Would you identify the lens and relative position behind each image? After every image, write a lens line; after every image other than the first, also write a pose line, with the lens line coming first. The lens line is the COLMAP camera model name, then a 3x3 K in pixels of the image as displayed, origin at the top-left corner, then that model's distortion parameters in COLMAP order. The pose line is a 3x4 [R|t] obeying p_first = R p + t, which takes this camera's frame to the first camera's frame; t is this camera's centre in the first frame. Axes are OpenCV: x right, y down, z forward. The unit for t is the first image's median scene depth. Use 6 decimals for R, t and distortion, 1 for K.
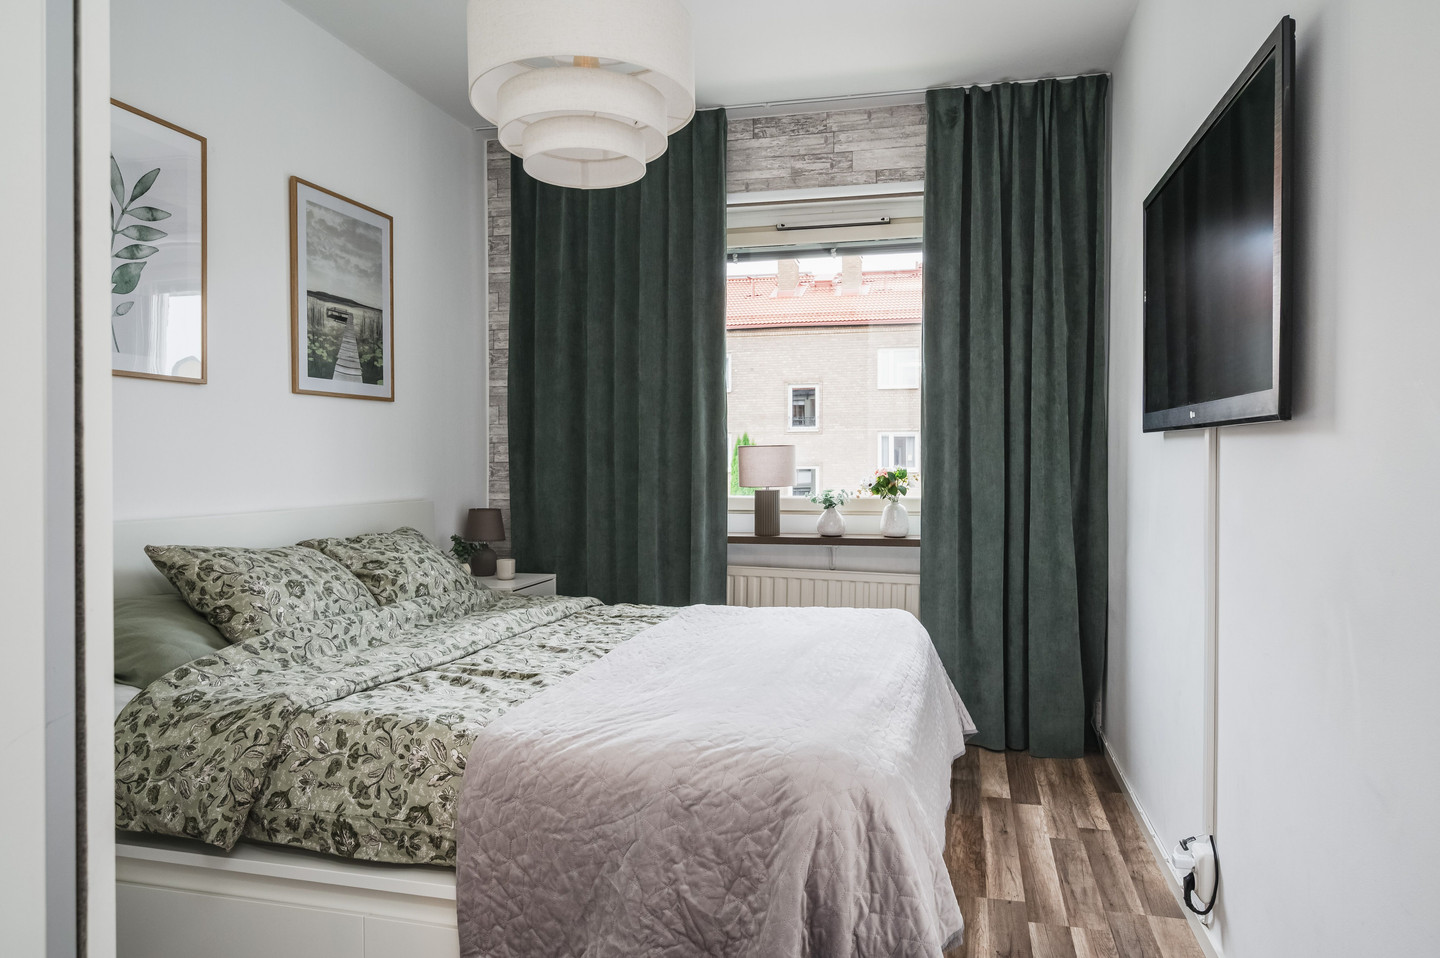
lens RADIAL K [[856.5, 0, 717.9], [0, 856.5, 477.9], [0, 0, 1]] dist [-0.045738, 0.000512]
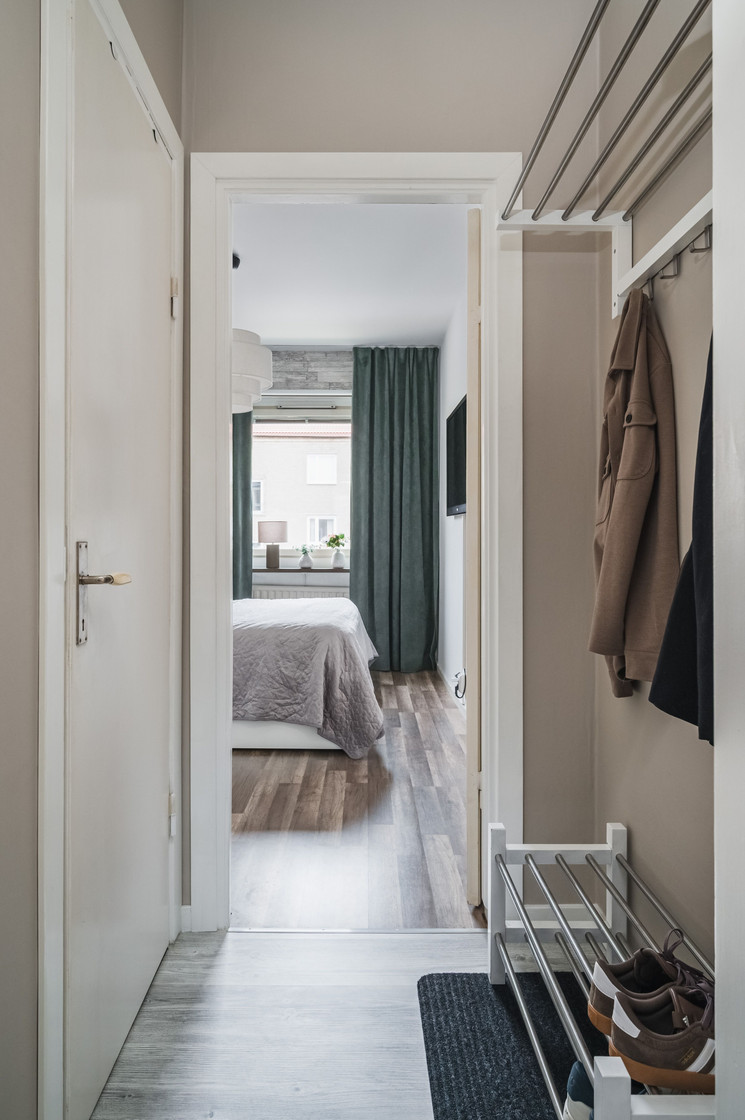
lens RADIAL K [[666.2, 0, 372.1], [0, 666.2, 553.4], [0, 0, 1]] dist [-0.045738, 0.000512]
pose [[0.959192, -0.001498, 0.282752, -0.159550], [0.000778, 0.999996, 0.002659, 0.031371], [-0.282755, -0.002331, 0.959189, -0.525518]]
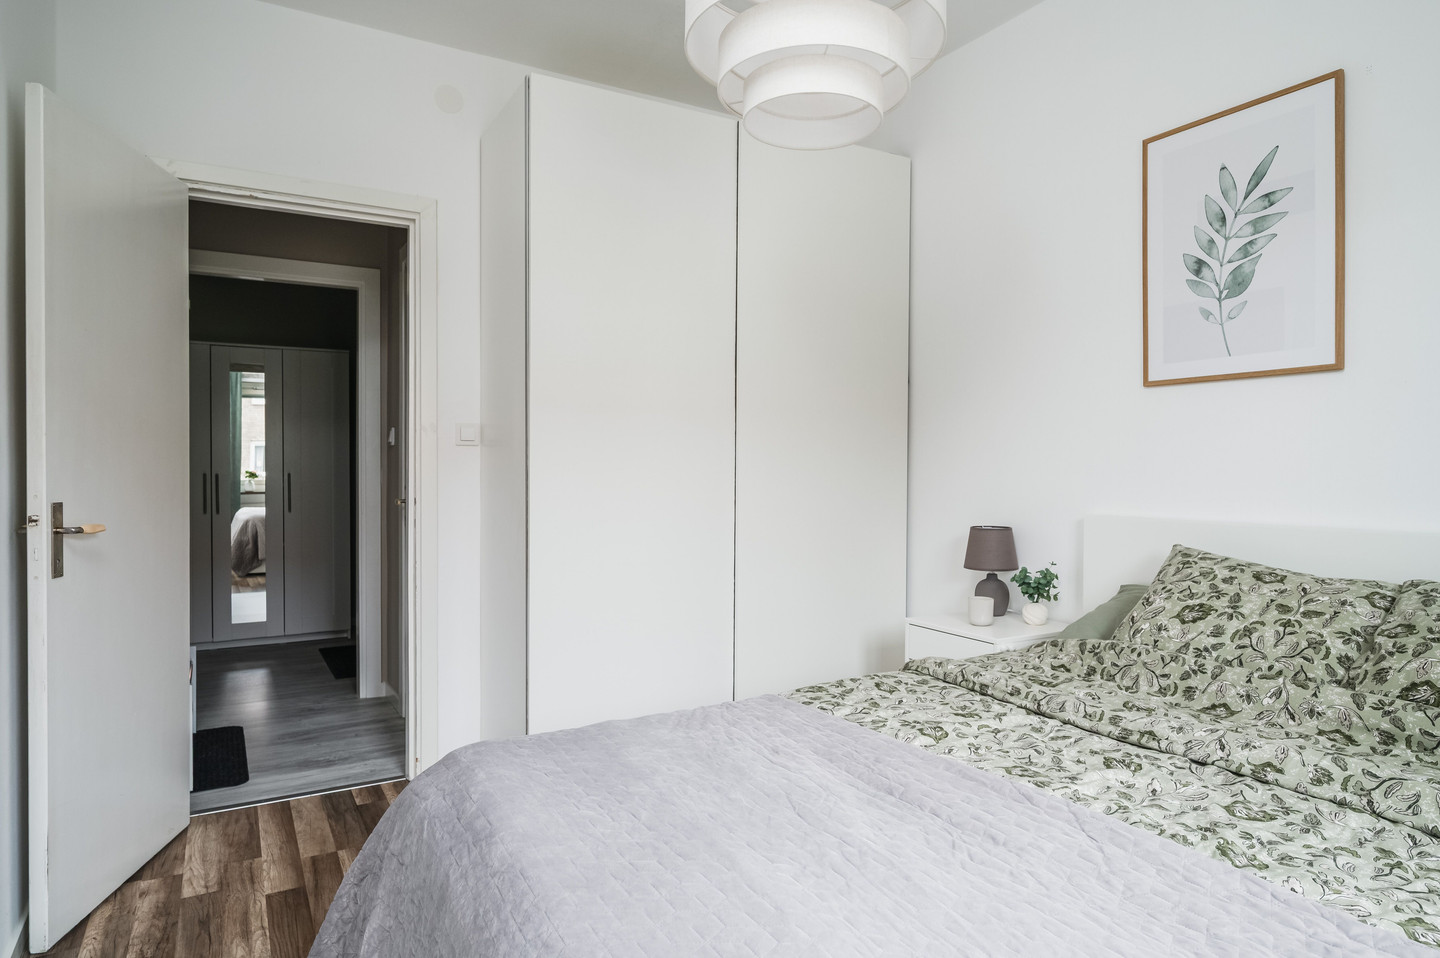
lens RADIAL K [[856.5, 0, 734.4], [0, 856.5, 469.5], [0, 0, 1]] dist [-0.045738, 0.000512]
pose [[-0.681625, 0.012453, -0.731596, 0.542415], [-0.008315, 0.999659, 0.024764, -0.039449], [0.731655, 0.022963, -0.681289, 1.538453]]
